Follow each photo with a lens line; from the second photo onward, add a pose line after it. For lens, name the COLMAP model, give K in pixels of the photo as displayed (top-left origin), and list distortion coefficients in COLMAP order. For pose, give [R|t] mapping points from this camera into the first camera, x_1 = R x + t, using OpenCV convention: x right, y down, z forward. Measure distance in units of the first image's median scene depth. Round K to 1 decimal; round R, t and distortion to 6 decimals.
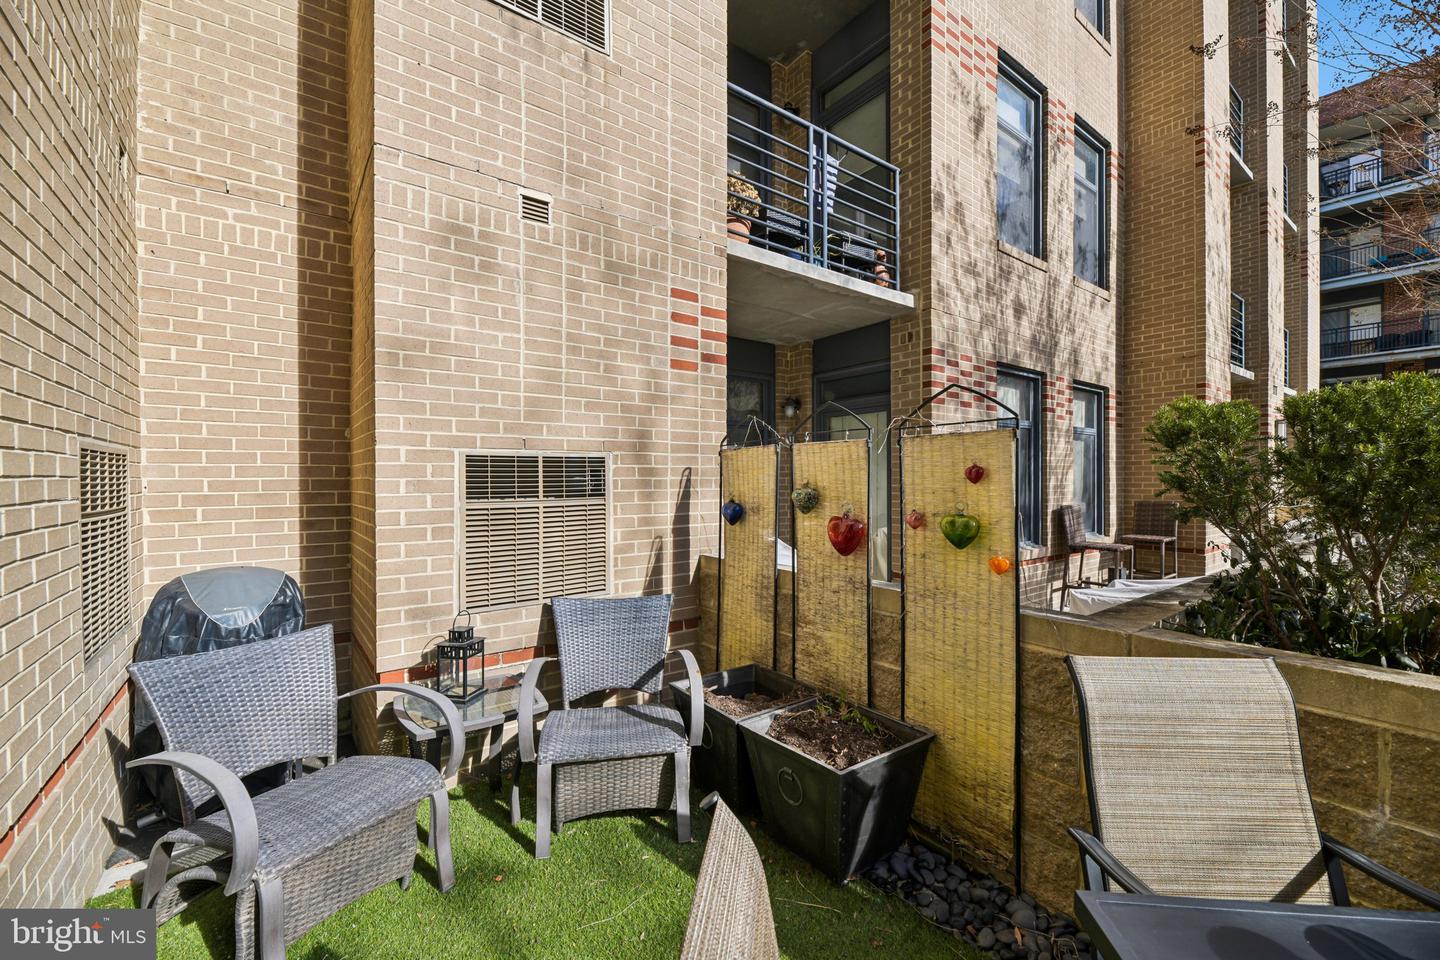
lens RADIAL K [[581.2, 0, 718.9], [0, 581.2, 477.4], [0, 0, 1]] dist [0.001518, -0.001898]
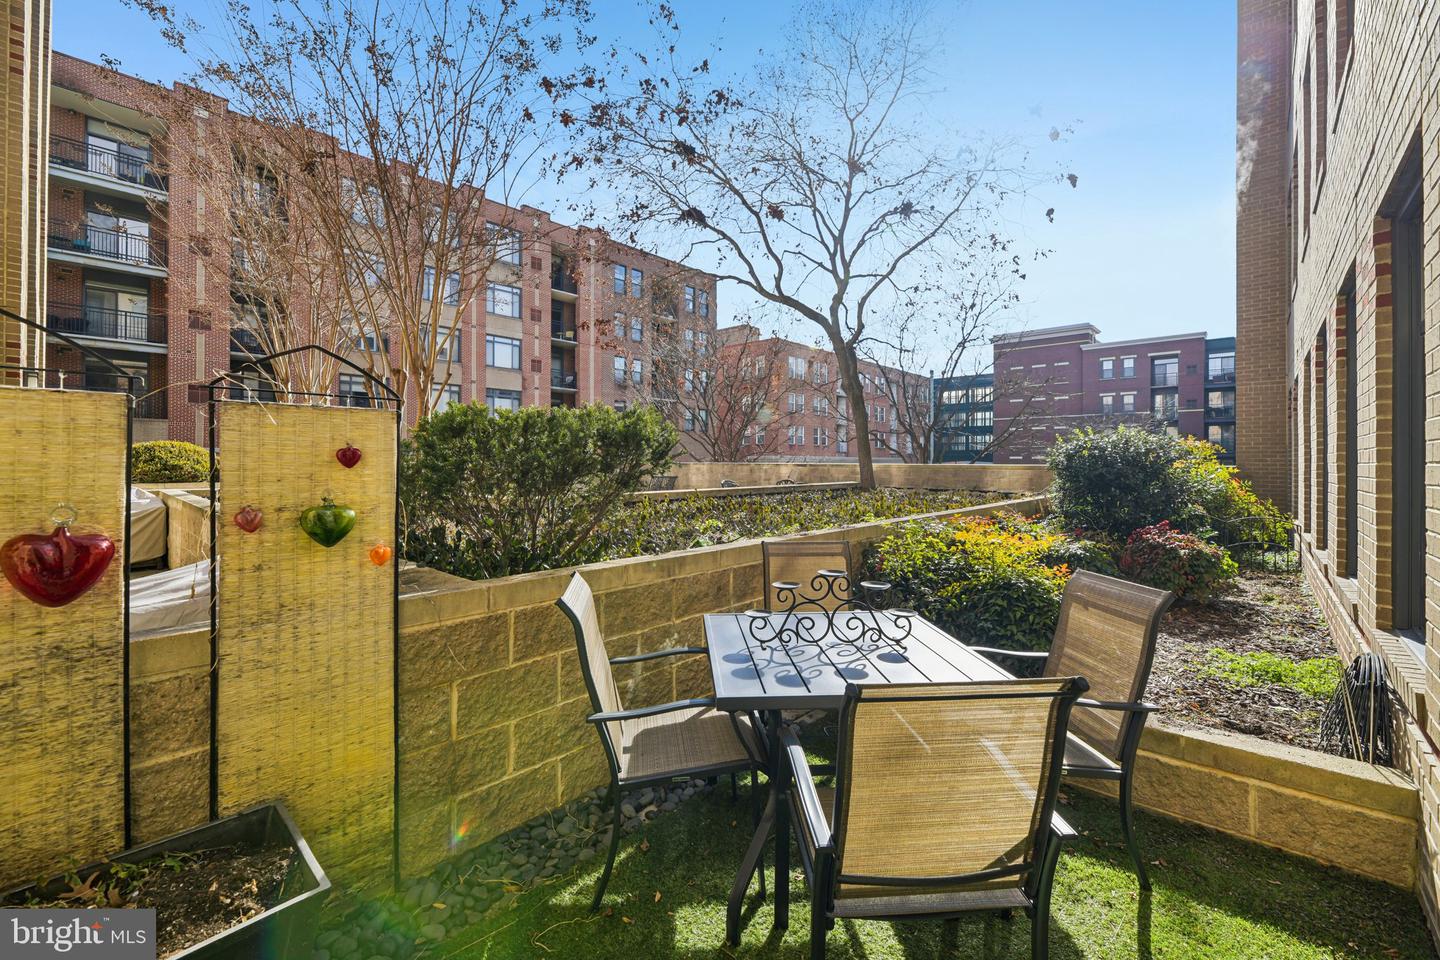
lens RADIAL K [[581.2, 0, 724.3], [0, 581.2, 460.0], [0, 0, 1]] dist [0.001518, -0.001898]
pose [[-0.188113, 0.005294, 0.982133, -0.493192], [-0.003214, 0.999977, -0.006006, 0.002126], [-0.982142, -0.004287, -0.188091, 0.585406]]
